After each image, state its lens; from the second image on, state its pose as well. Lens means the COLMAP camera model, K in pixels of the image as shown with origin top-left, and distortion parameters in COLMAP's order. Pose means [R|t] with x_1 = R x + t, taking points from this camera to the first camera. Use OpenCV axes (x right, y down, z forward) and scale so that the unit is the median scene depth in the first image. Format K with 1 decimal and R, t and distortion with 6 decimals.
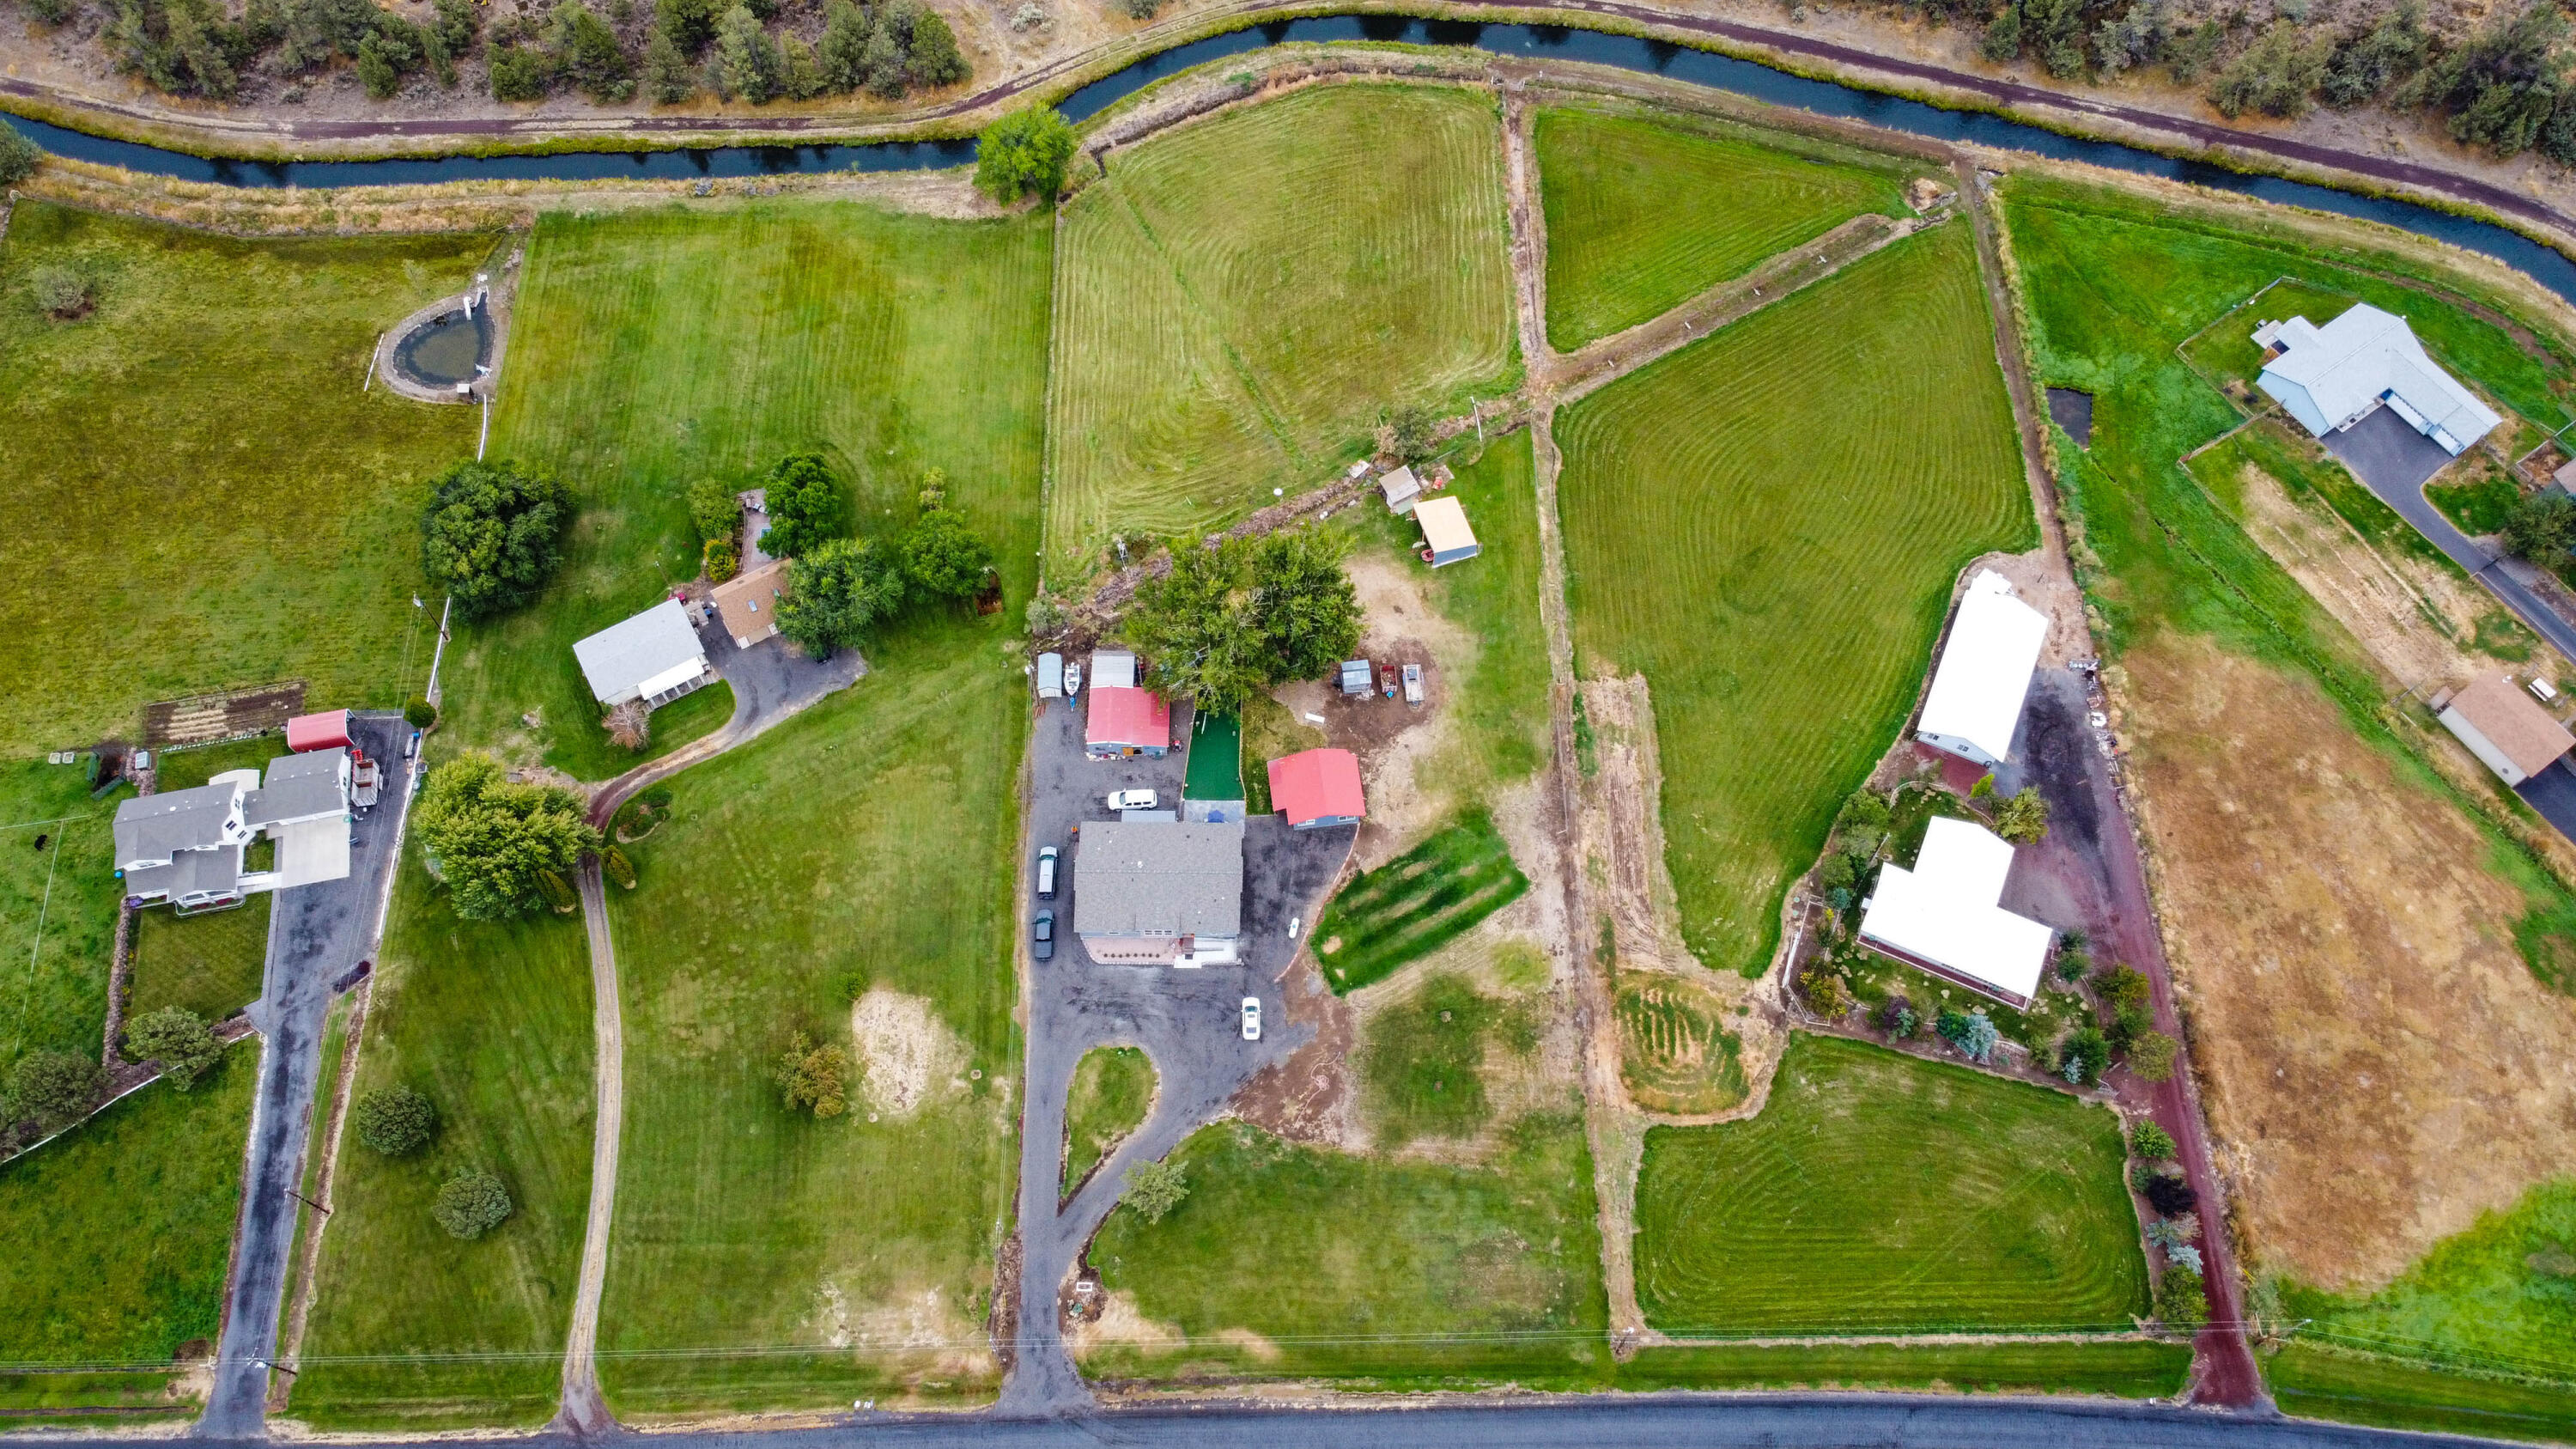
lens RADIAL K [[1940.5, 0, 1254.3], [0, 1940.5, 714.1], [0, 0, 1]] dist [0.012524, -0.018253]
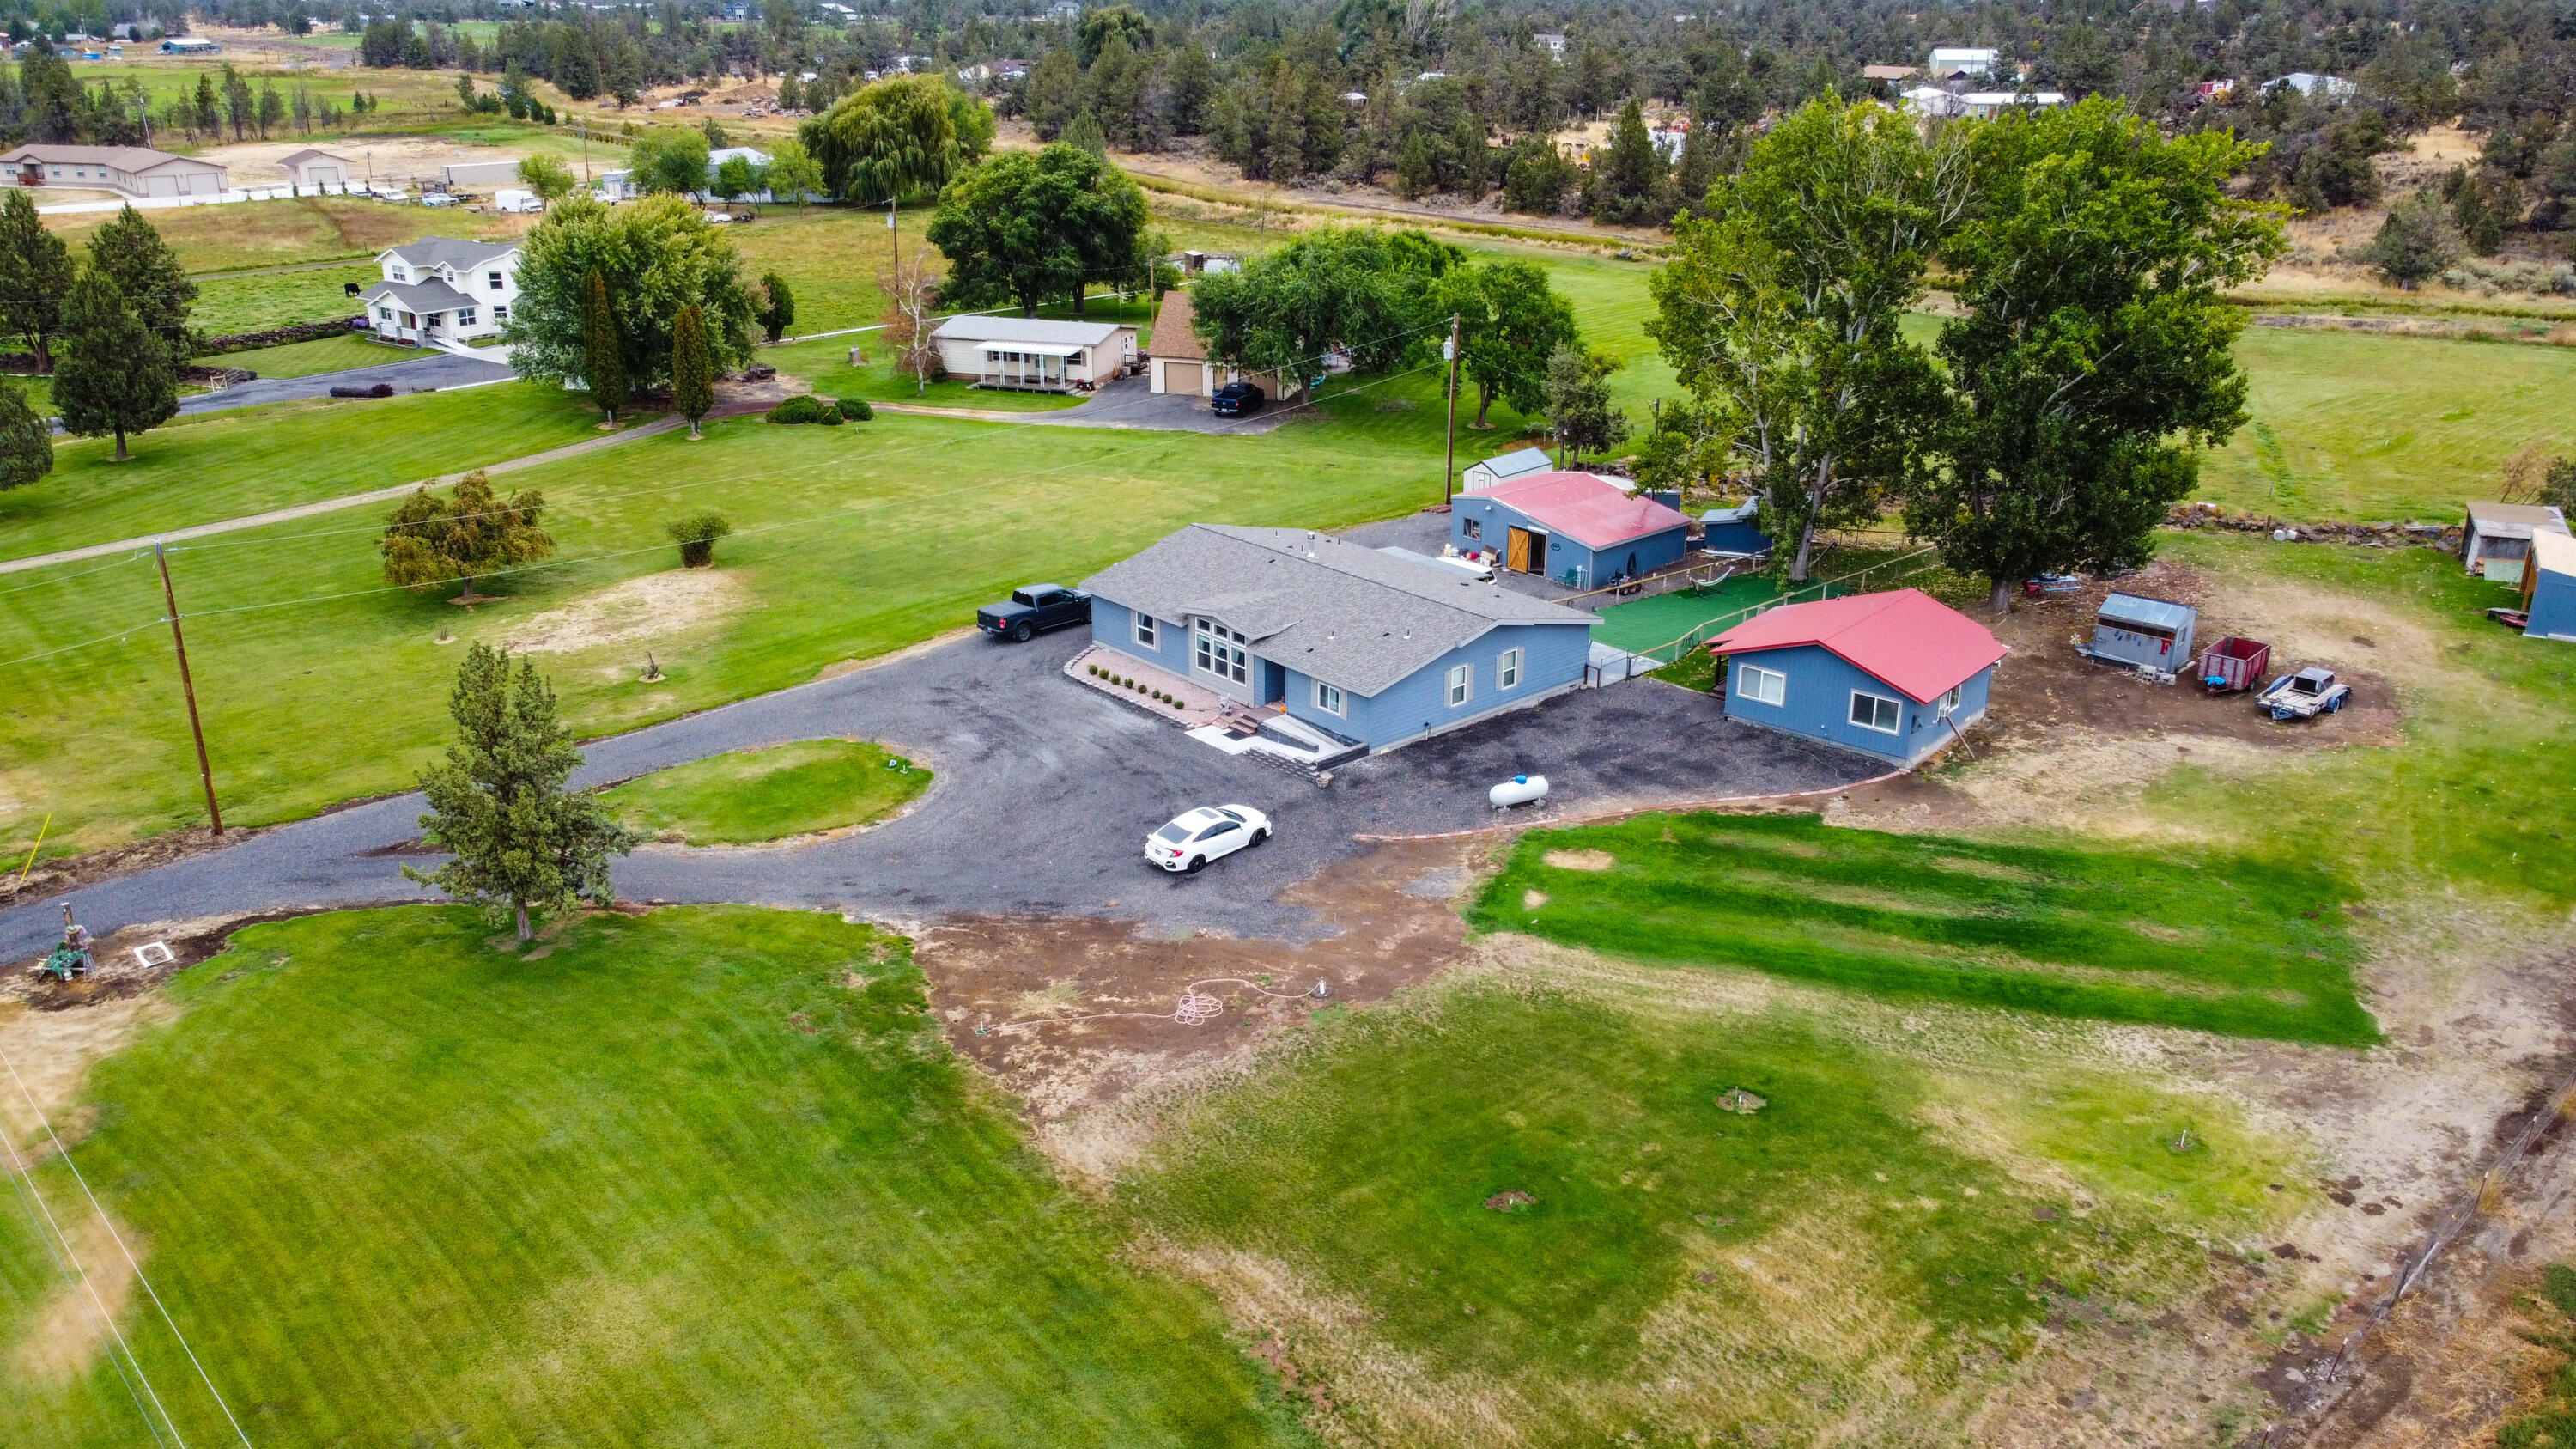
lens RADIAL K [[1940.5, 0, 1282.7], [0, 1940.5, 717.7], [0, 0, 1]] dist [0.012524, -0.018253]
pose [[0.671744, 0.270188, -0.689753, 0.210748], [-0.659620, 0.641920, -0.390947, 0.252579], [0.337137, 0.717591, 0.609427, 0.784074]]
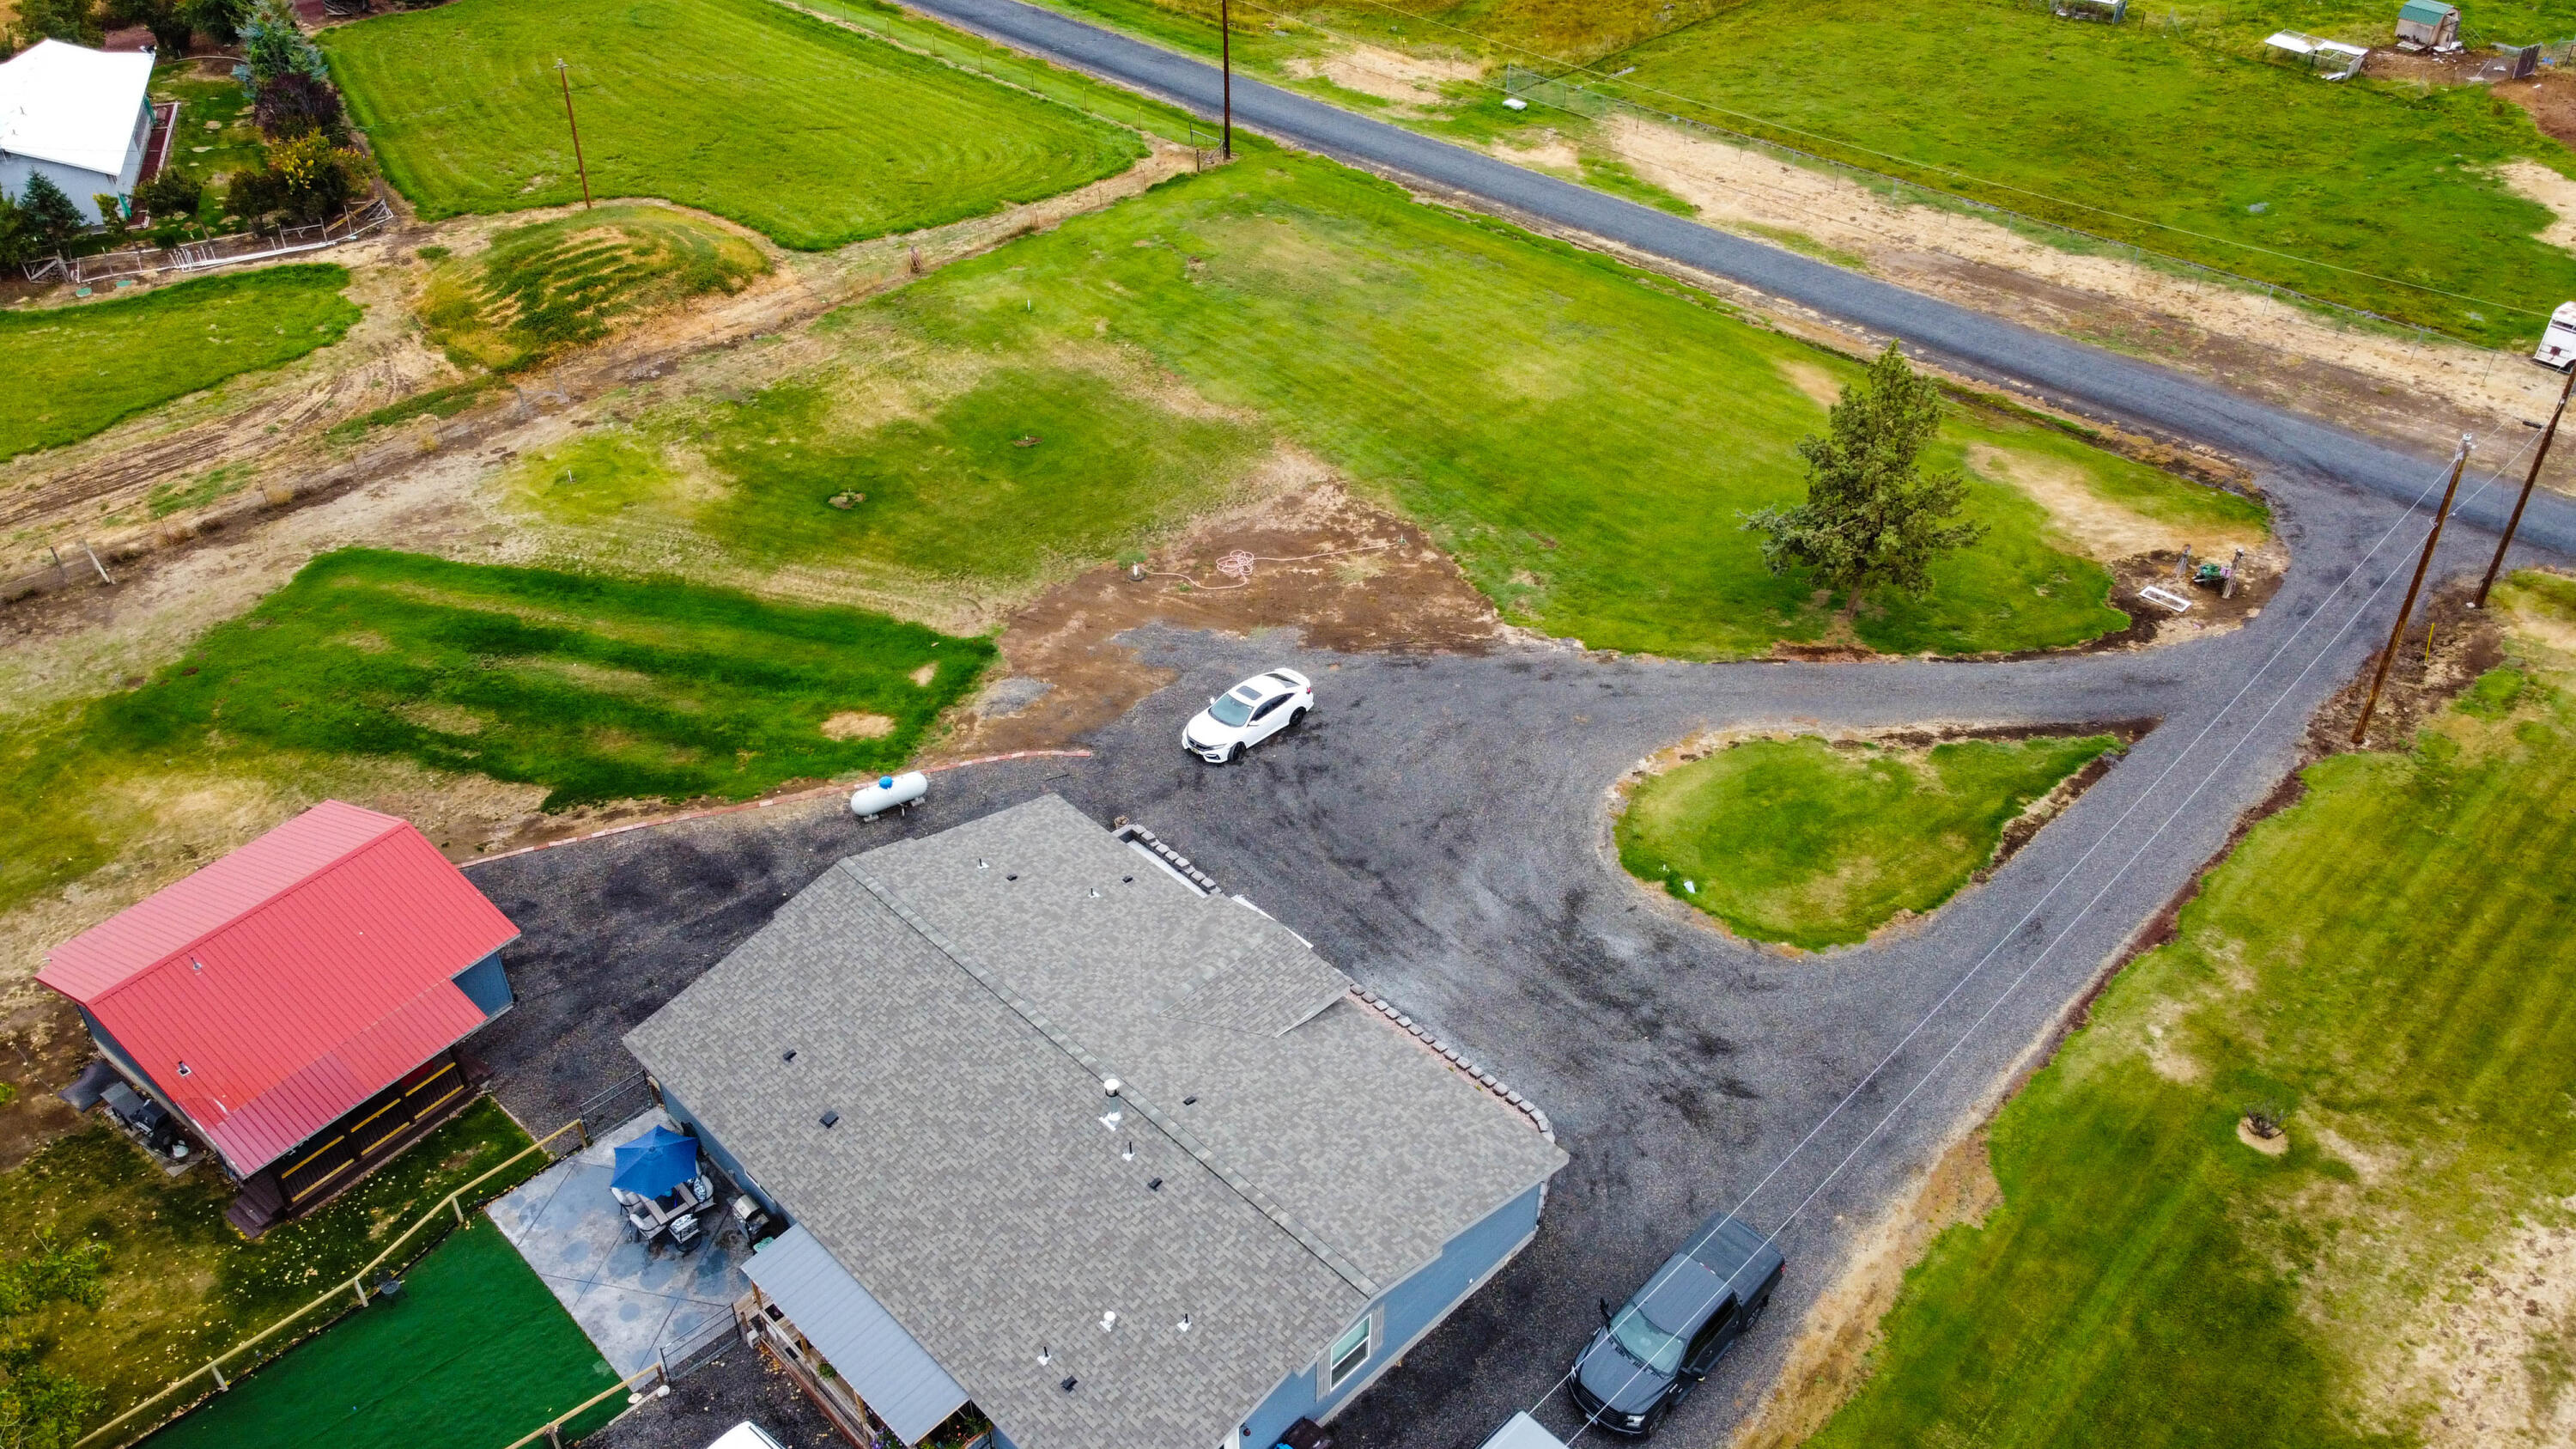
lens RADIAL K [[1940.5, 0, 1282.3], [0, 1940.5, 711.7], [0, 0, 1]] dist [0.012524, -0.018253]
pose [[-0.711826, -0.409526, 0.570608, -0.166348], [0.628738, -0.009450, 0.777560, -0.063822], [-0.313039, 0.912250, 0.264211, 0.901733]]
